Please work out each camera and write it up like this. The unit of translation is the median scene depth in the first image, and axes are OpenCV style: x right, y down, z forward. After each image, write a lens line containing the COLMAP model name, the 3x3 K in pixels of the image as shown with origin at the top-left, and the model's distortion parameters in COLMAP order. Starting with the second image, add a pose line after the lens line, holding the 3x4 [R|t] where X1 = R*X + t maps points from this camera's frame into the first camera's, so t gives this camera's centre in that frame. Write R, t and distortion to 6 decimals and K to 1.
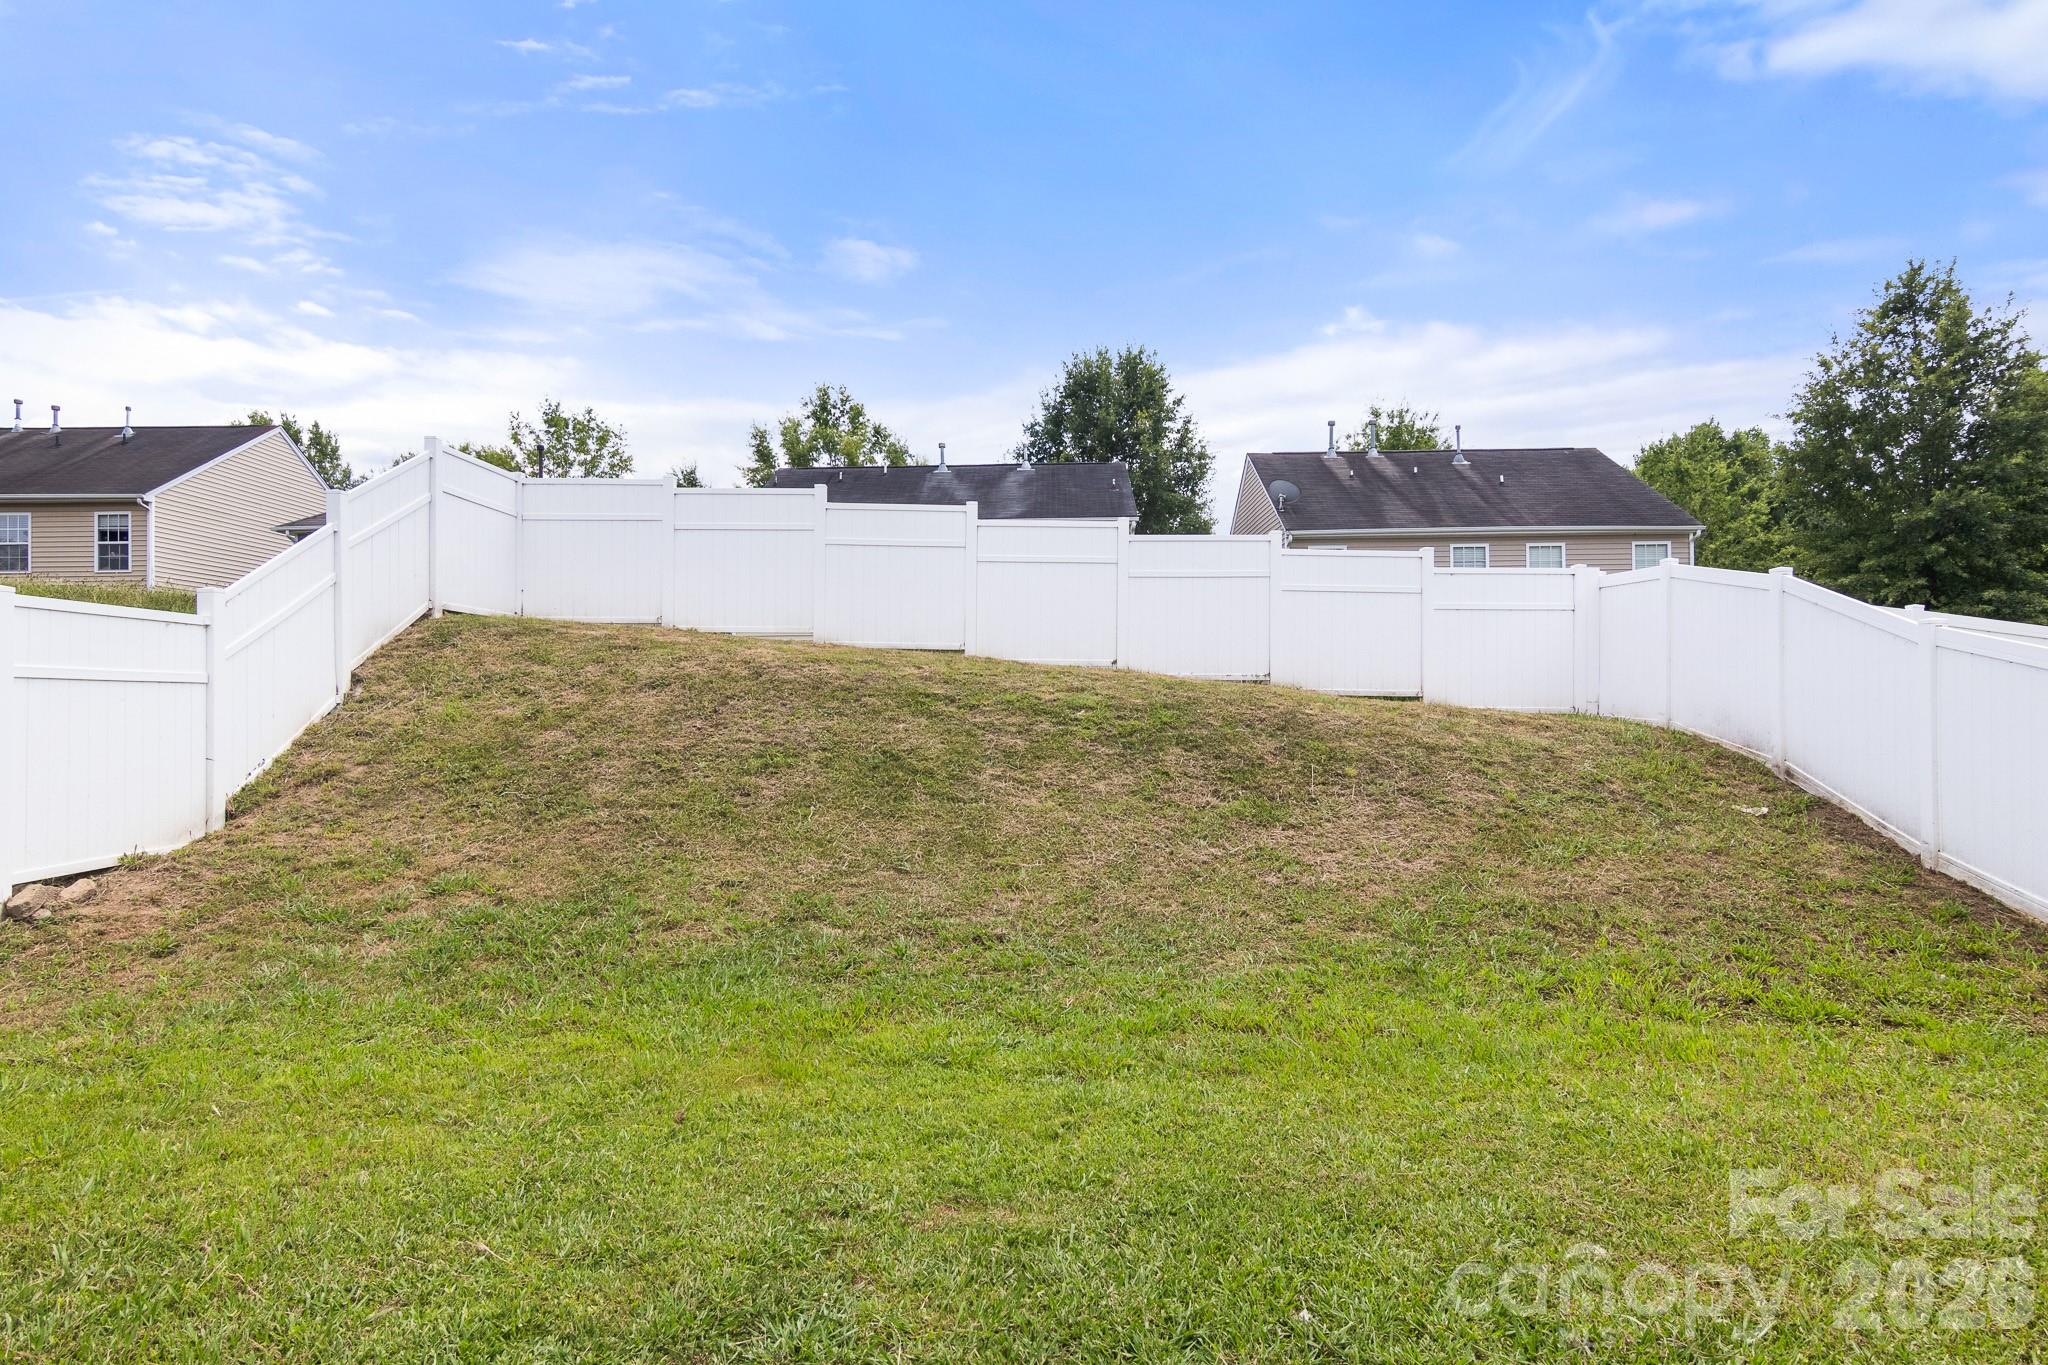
lens RADIAL K [[1128.2, 0, 1031.9], [0, 1128.2, 689.4], [0, 0, 1]] dist [-0.000810, 0.001235]
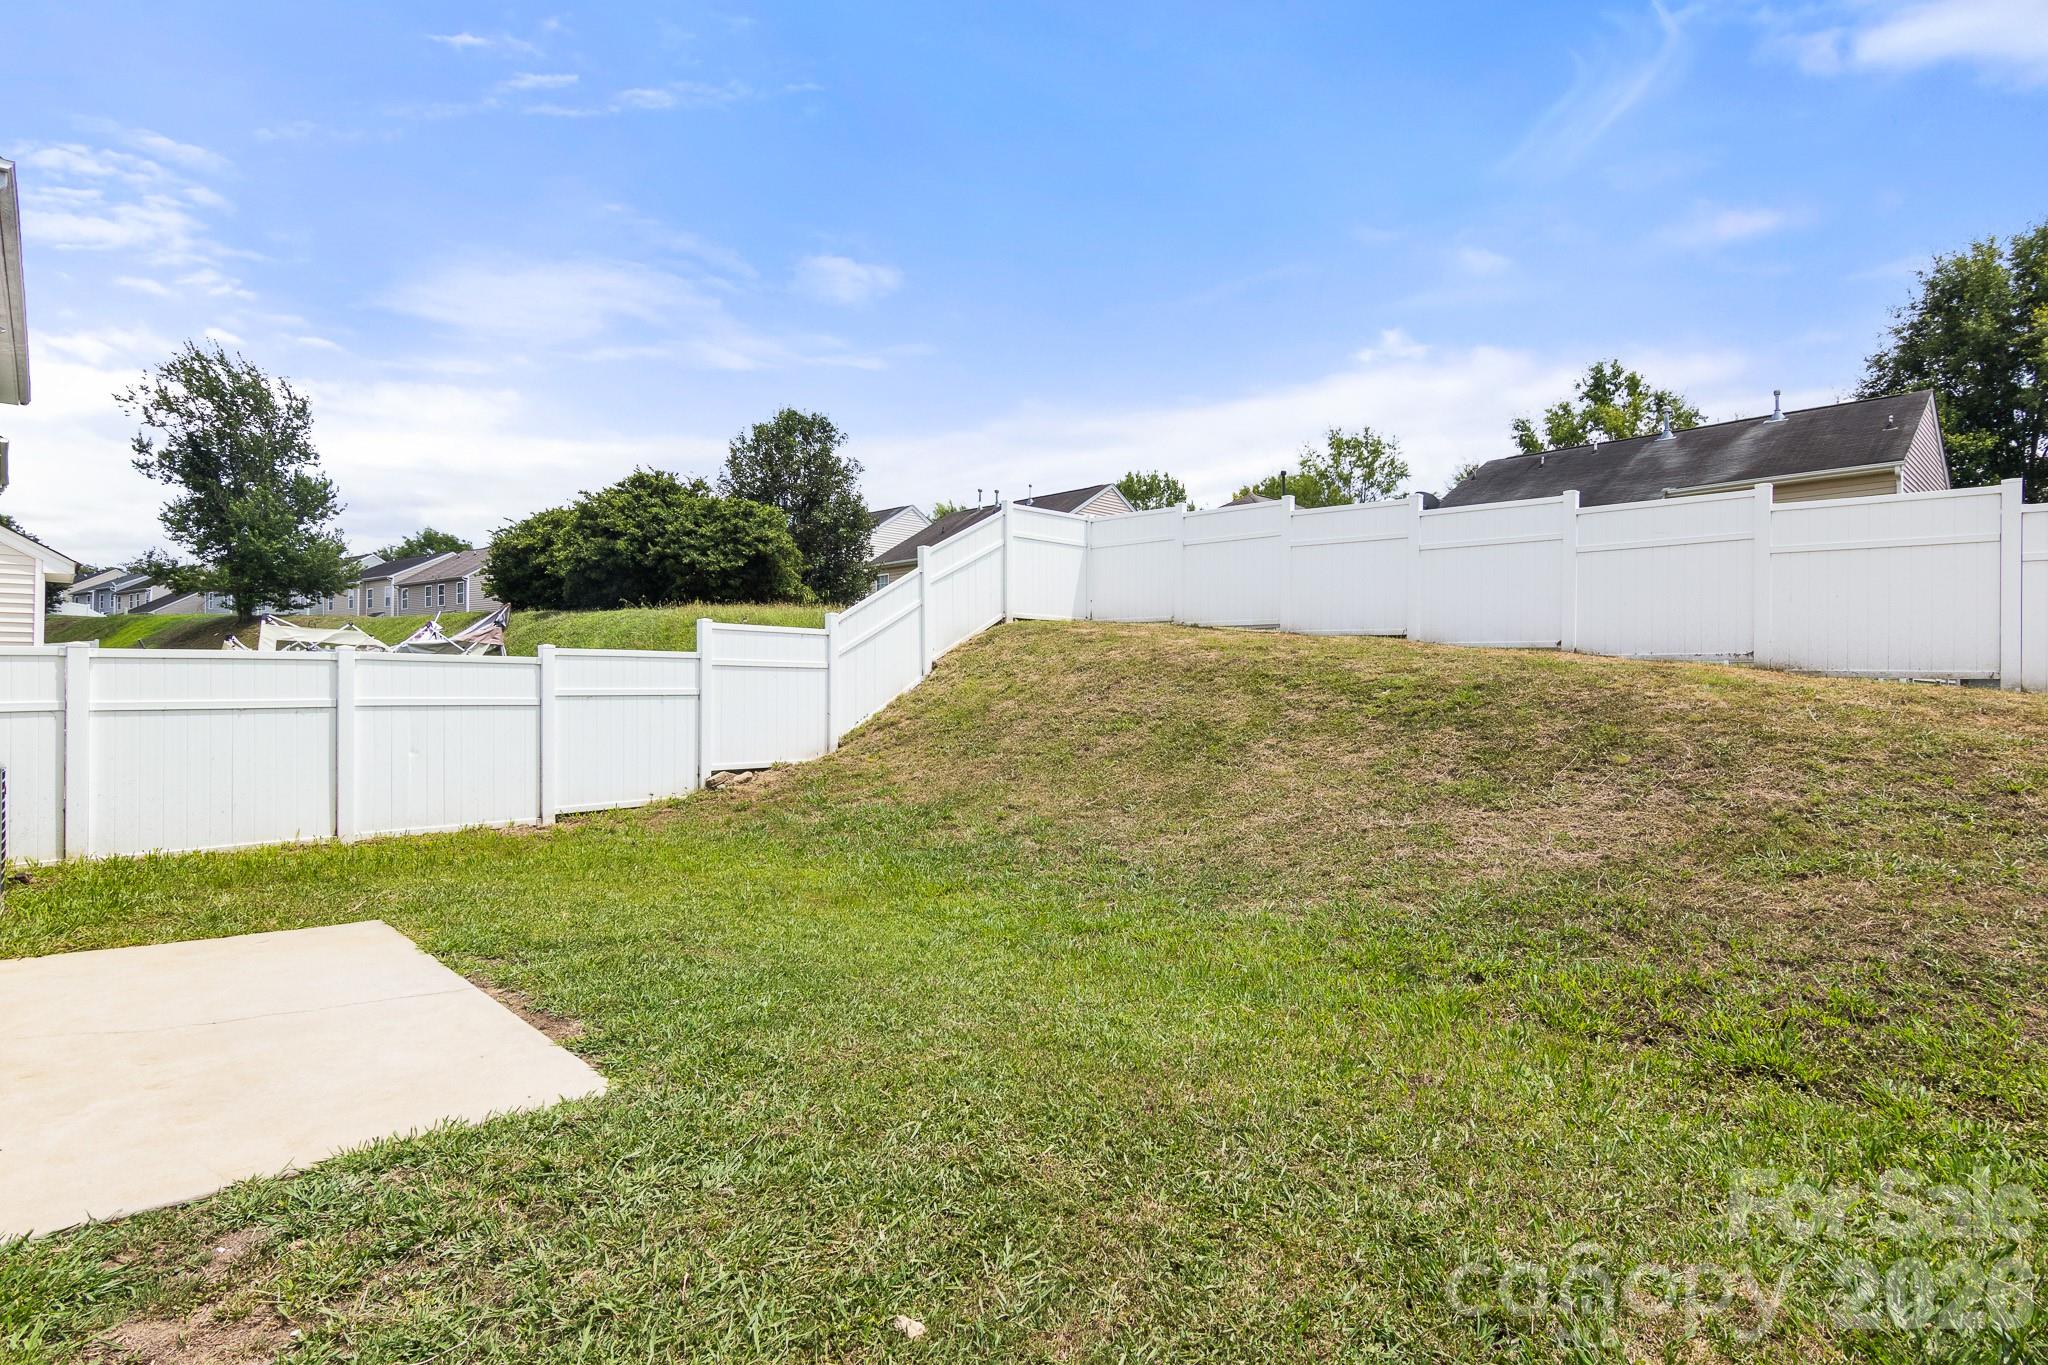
lens RADIAL K [[1048.4, 0, 1024.0], [0, 1048.4, 682.5], [0, 0, 1]] dist [-0.001579, -0.000174]
pose [[0.706709, 0.003354, -0.707496, 0.452308], [0.000829, 0.999984, 0.005568, 0.005454], [0.707503, -0.004521, 0.706695, 0.054335]]
